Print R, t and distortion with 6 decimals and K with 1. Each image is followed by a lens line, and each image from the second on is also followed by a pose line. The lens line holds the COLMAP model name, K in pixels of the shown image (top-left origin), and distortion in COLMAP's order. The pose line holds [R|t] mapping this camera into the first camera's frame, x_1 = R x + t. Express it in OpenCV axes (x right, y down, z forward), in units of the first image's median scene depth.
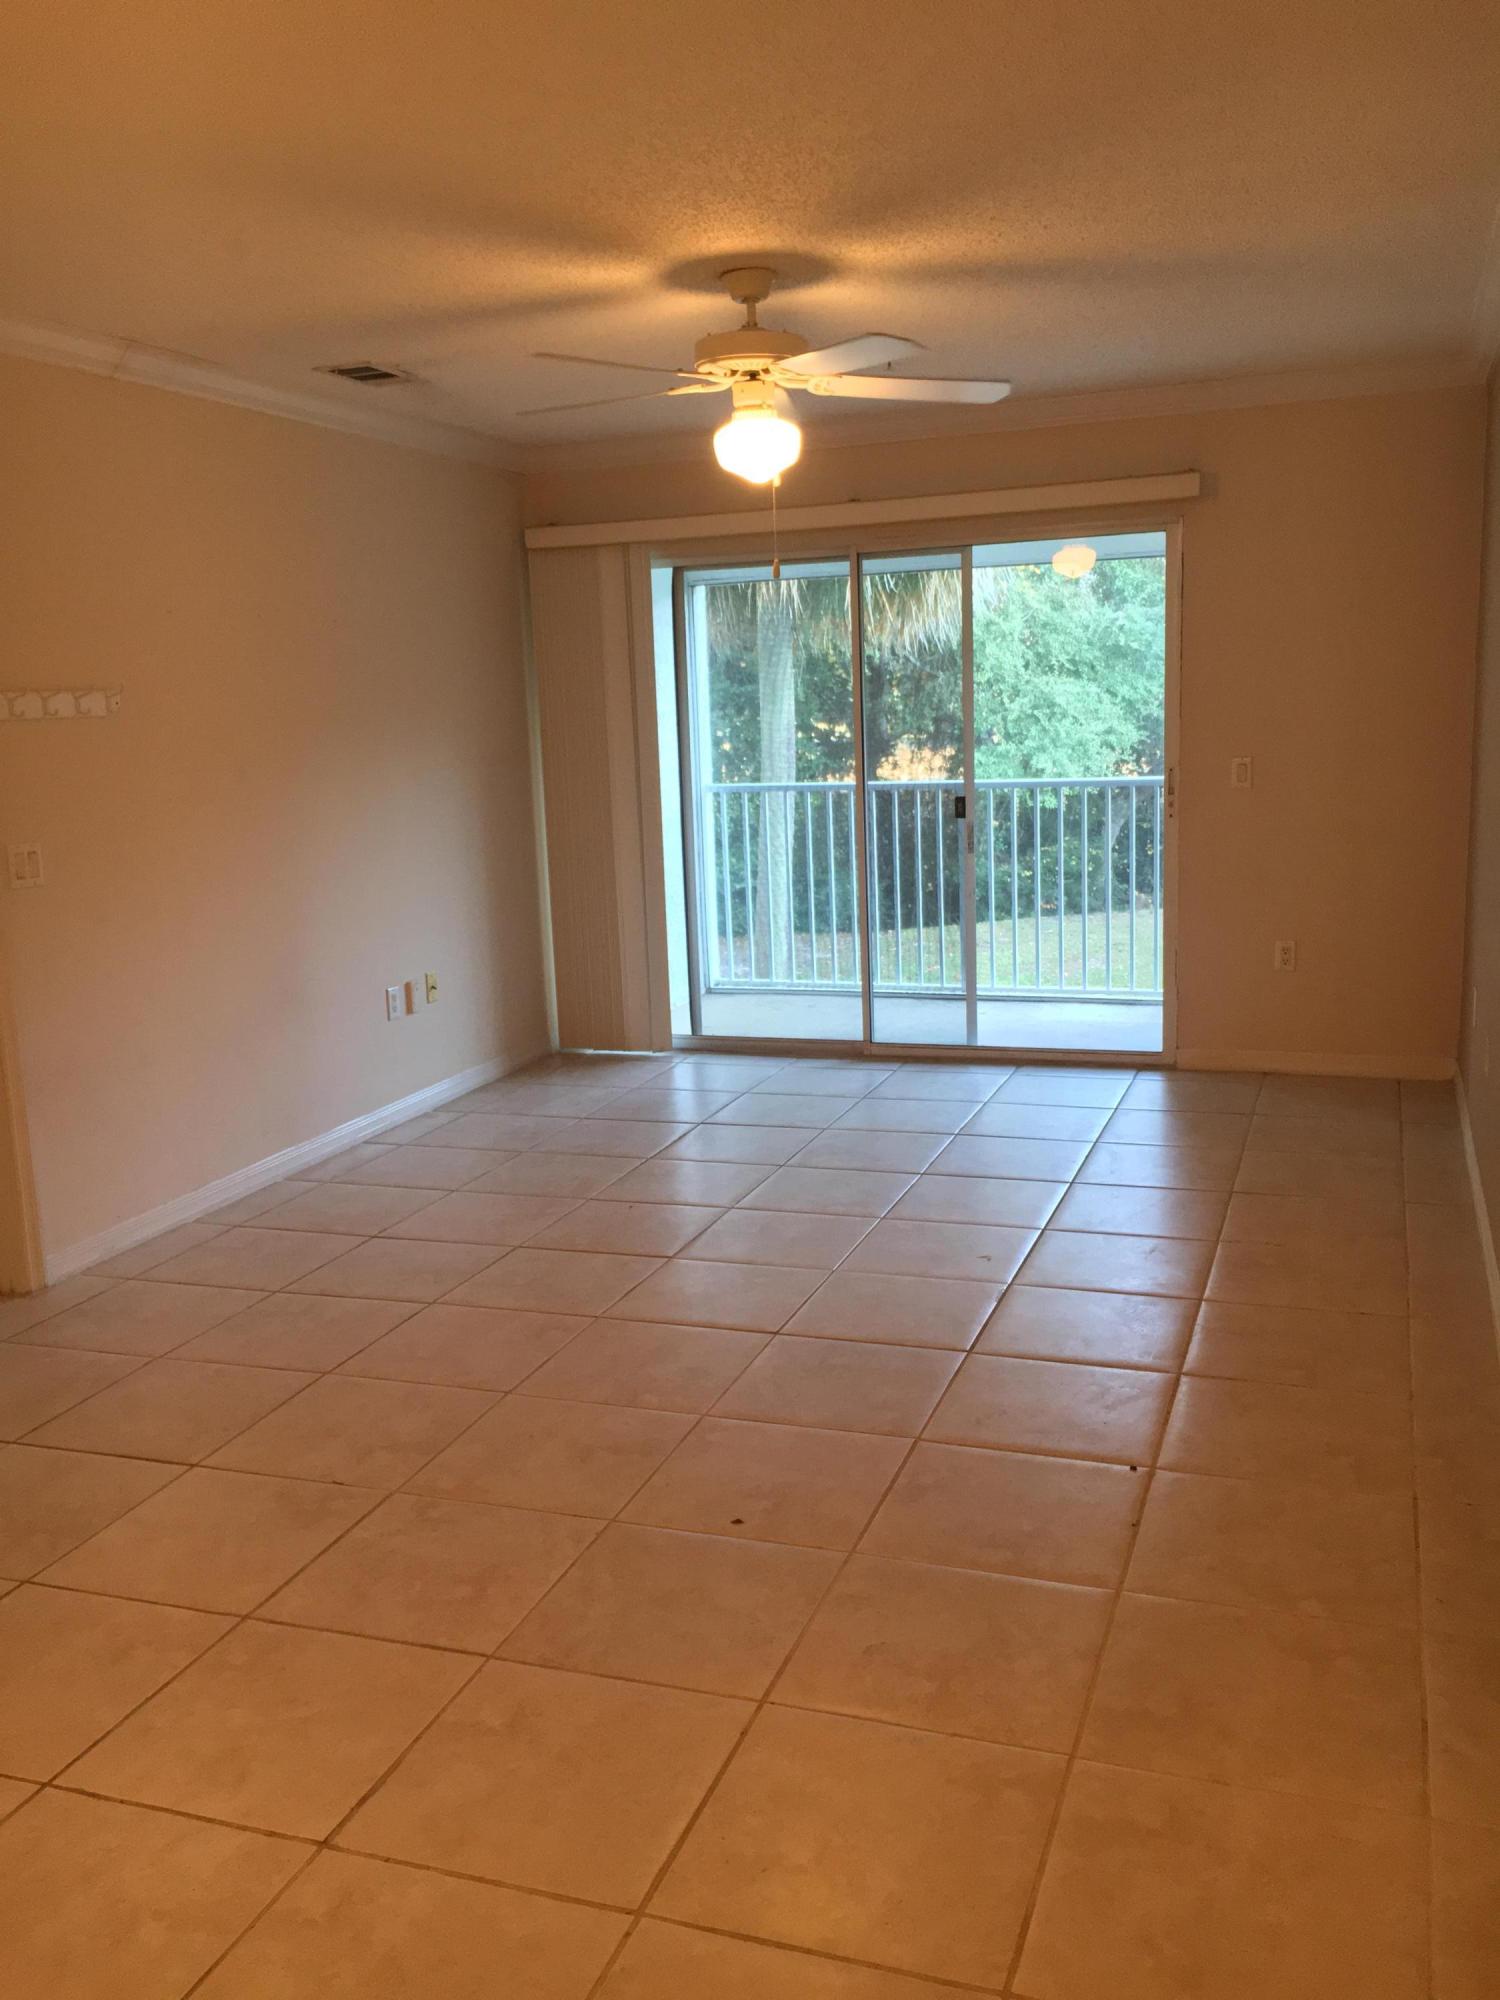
lens RADIAL K [[1690.0, 0, 744.2], [0, 1690.0, 1004.7], [0, 0, 1]] dist [0.080698, -0.003011]
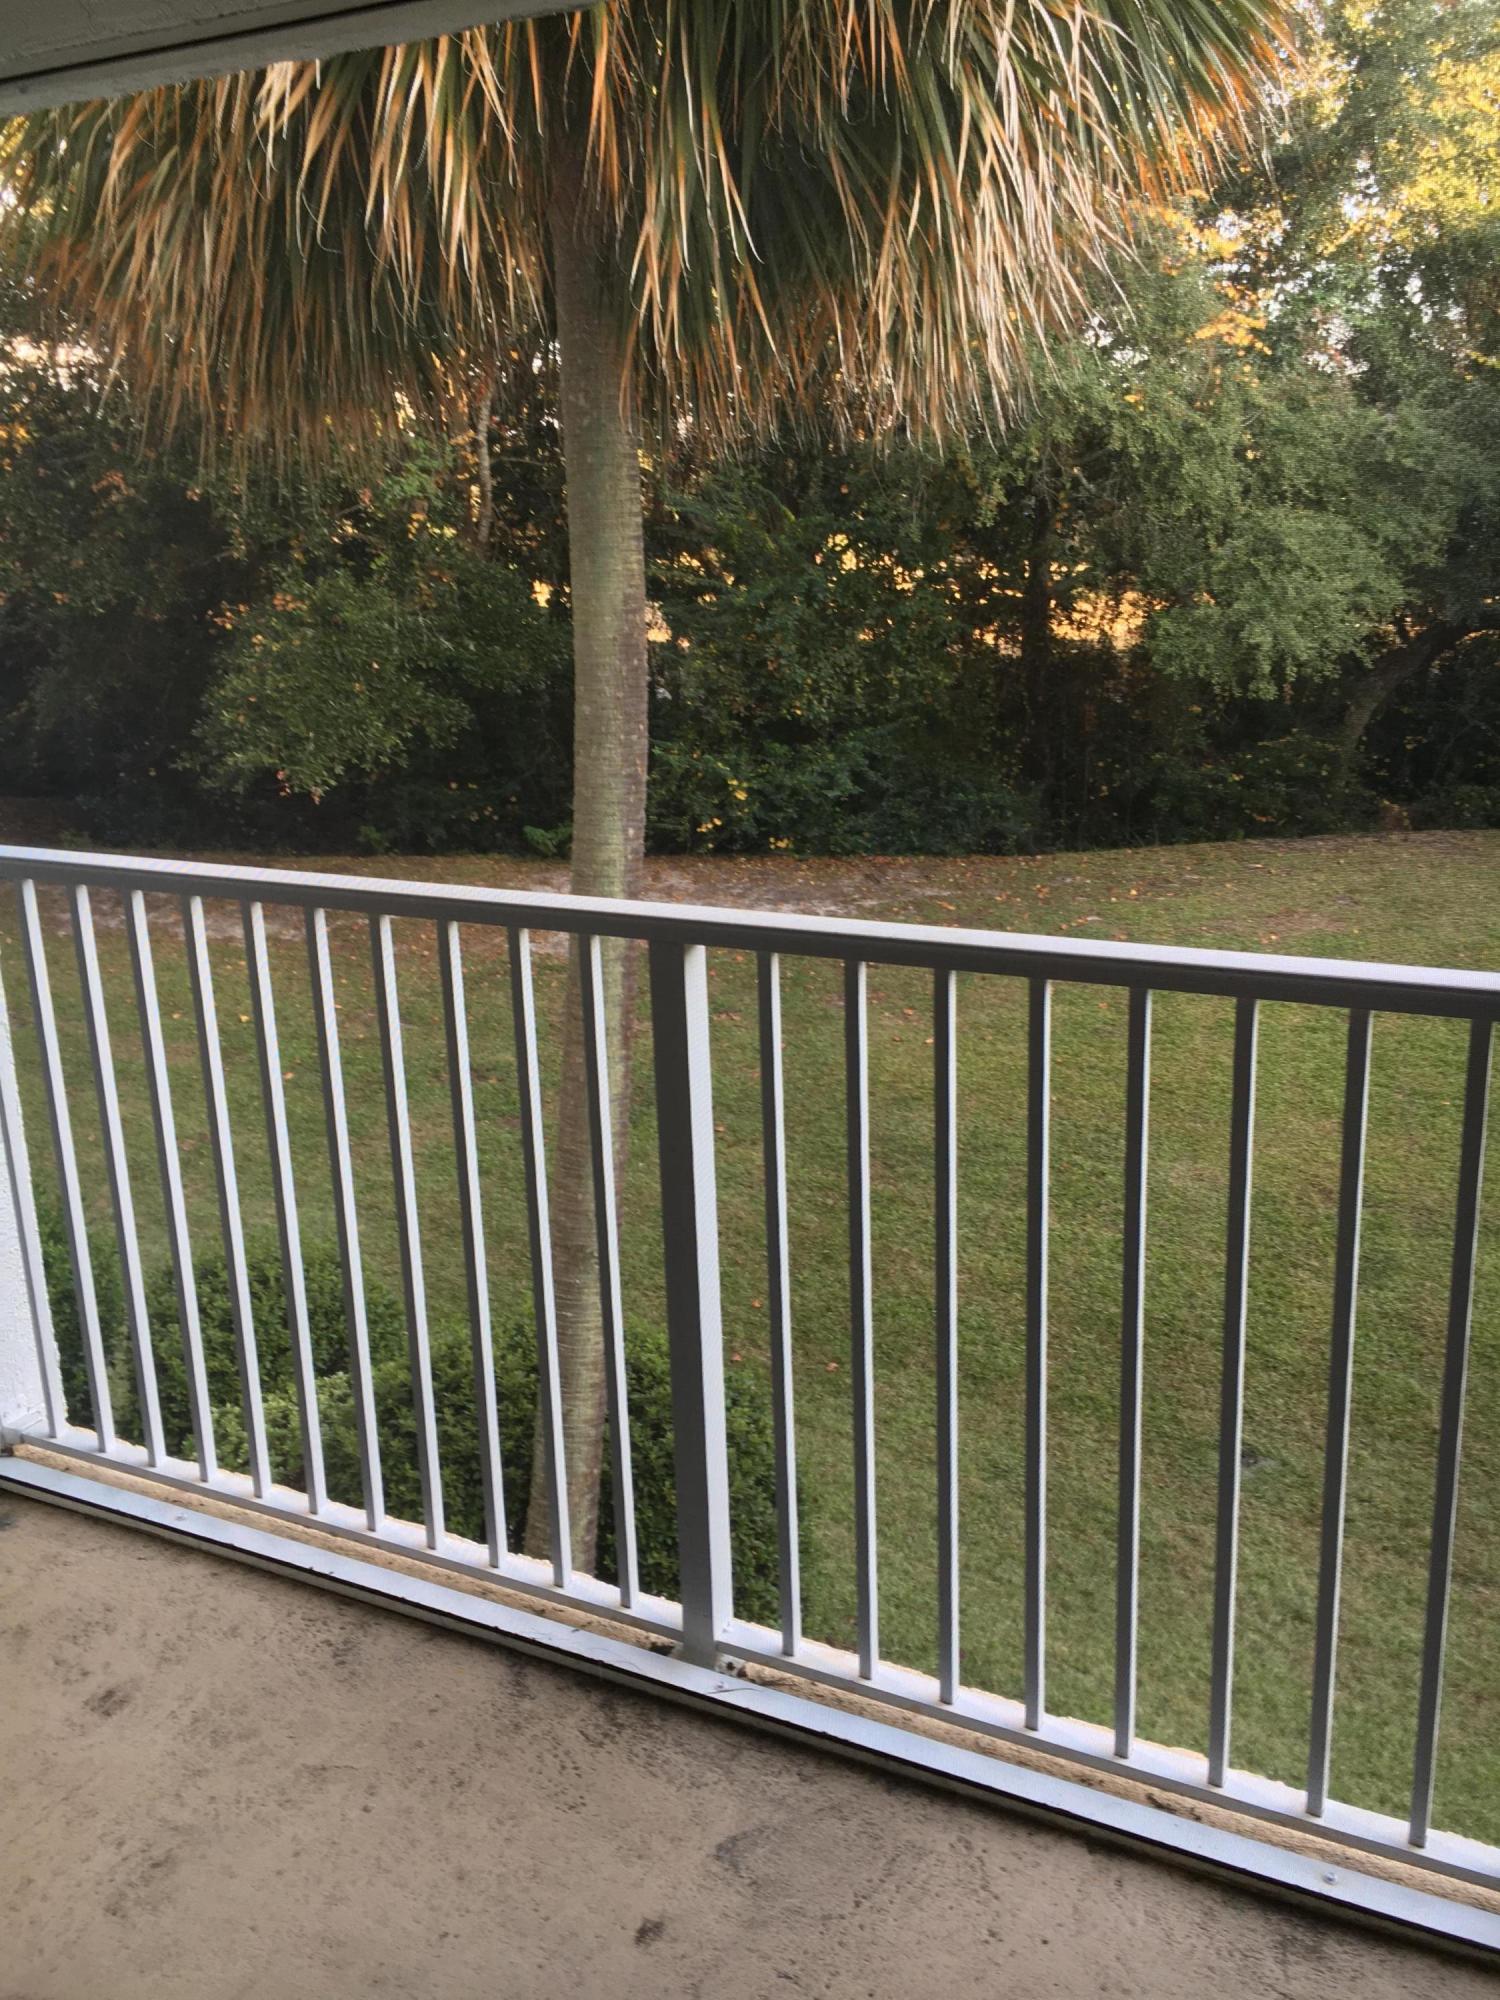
lens RADIAL K [[1690.0, 0, 760.6], [0, 1690.0, 994.7], [0, 0, 1]] dist [0.080698, -0.003011]
pose [[0.992484, 0.039463, -0.115838, 0.057573], [-0.029845, 0.996051, 0.083621, -0.045955], [0.118681, -0.079535, 0.989742, 0.259346]]
